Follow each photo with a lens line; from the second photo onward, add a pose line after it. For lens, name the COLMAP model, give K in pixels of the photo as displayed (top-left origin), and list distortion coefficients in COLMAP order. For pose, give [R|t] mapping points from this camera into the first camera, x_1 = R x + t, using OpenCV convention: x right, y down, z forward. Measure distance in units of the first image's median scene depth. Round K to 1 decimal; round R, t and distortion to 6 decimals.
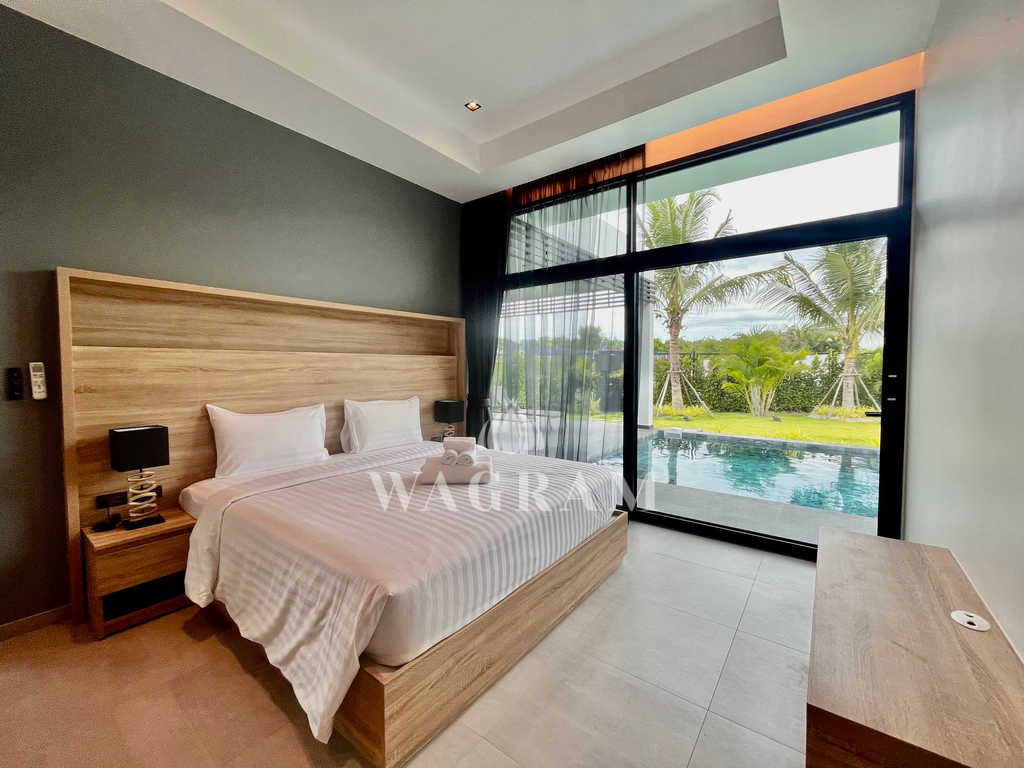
lens RADIAL K [[419.1, 0, 516.4], [0, 419.1, 382.3], [0, 0, 1]] dist [-0.002586, -0.000351]
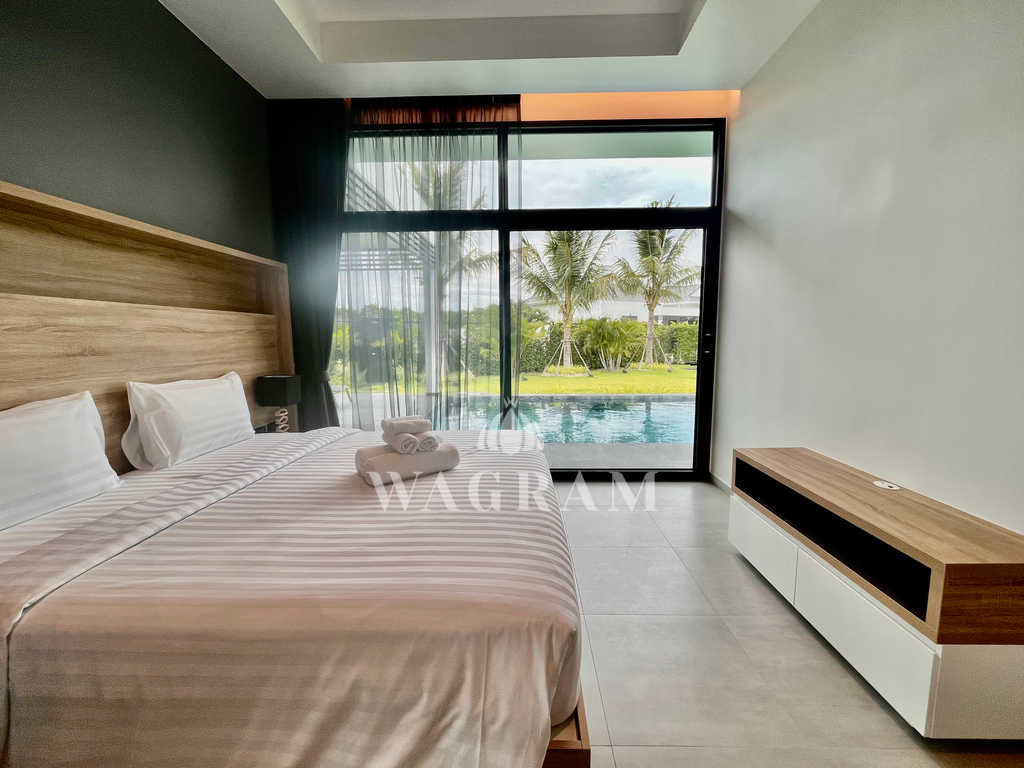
lens RADIAL K [[419.1, 0, 516.4], [0, 419.1, 382.3], [0, 0, 1]] dist [-0.002586, -0.000351]
pose [[0.806407, -0.069274, 0.587290, -0.291729], [0.027767, 0.996455, 0.079409, 0.009959], [-0.590709, -0.047729, 0.805472, 0.190238]]
